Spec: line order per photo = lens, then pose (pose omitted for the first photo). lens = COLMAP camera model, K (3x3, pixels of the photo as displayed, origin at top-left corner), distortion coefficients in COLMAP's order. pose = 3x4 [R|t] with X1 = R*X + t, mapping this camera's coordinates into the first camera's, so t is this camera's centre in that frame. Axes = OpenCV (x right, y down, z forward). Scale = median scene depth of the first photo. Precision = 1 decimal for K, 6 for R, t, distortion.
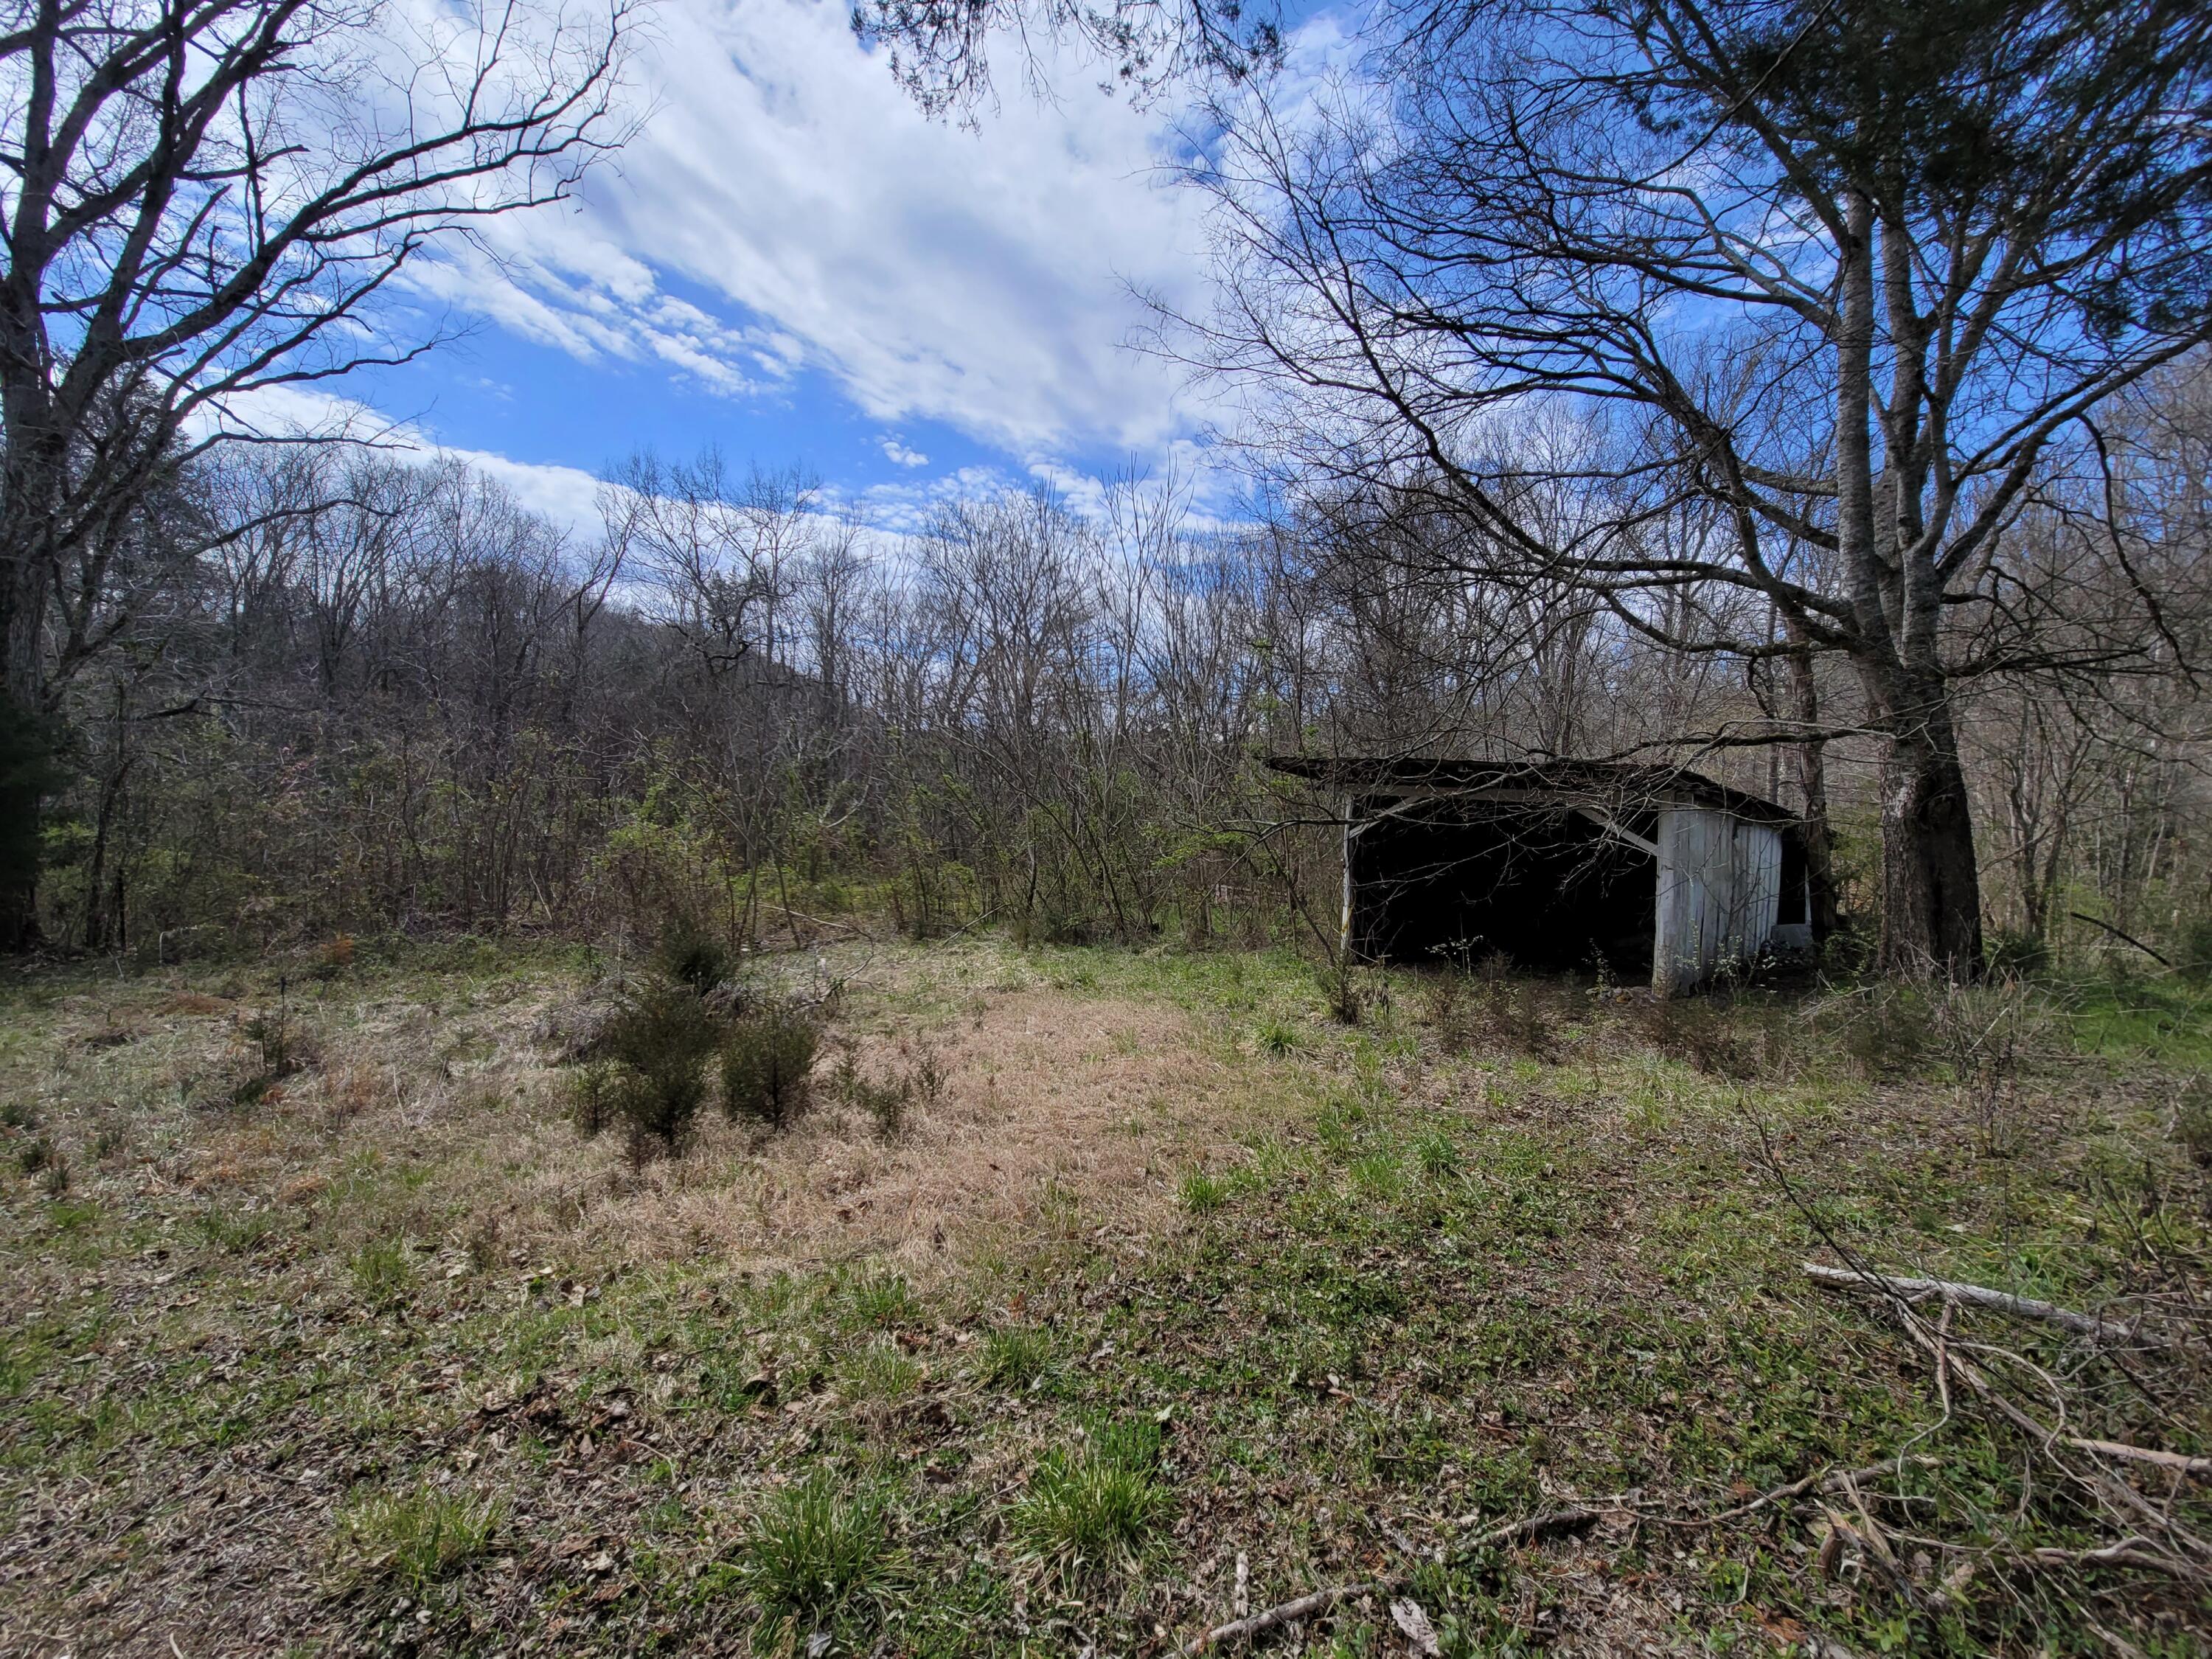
lens RADIAL K [[918.4, 0, 1104.3], [0, 918.4, 825.0], [0, 0, 1]] dist [0.000764, -0.000486]
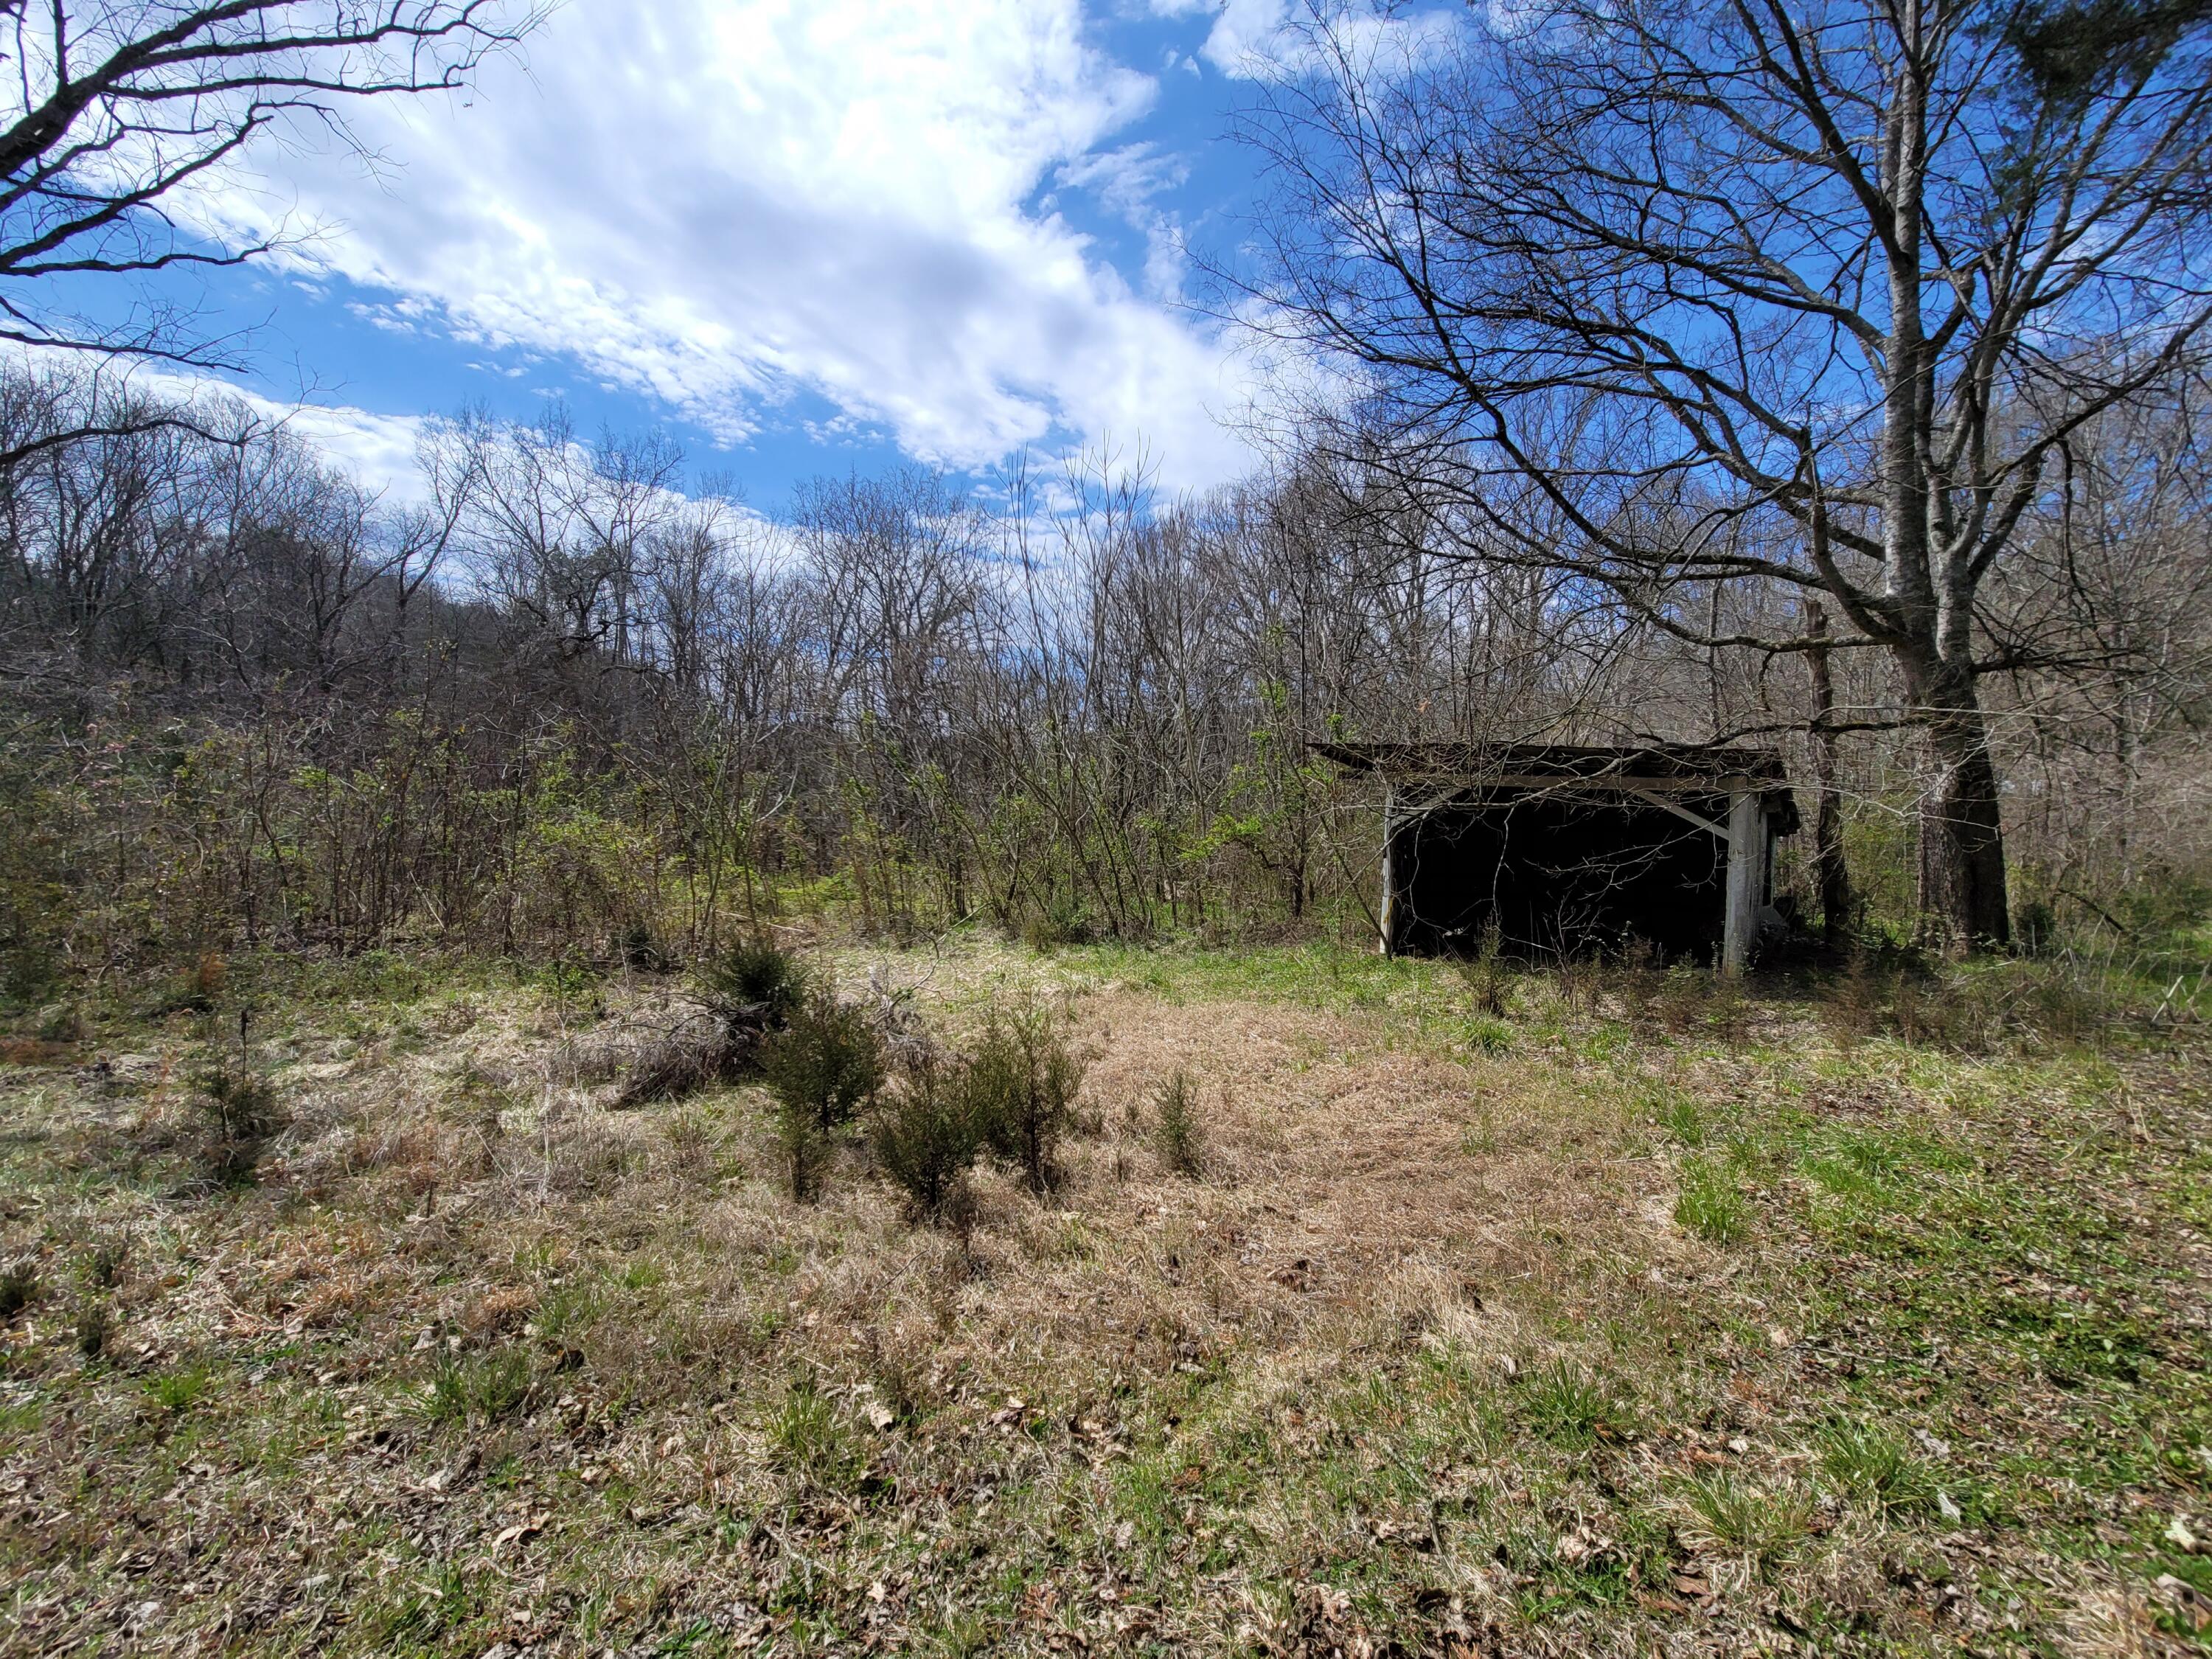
lens RADIAL K [[912.6, 0, 1106.0], [0, 912.6, 829.5], [0, 0, 1]] dist [-0.002253, 0.000020]
pose [[0.985602, -0.005817, 0.168979, -0.157476], [0.005112, 0.999976, 0.004607, 0.008028], [-0.169002, -0.003677, 0.985609, 0.069139]]
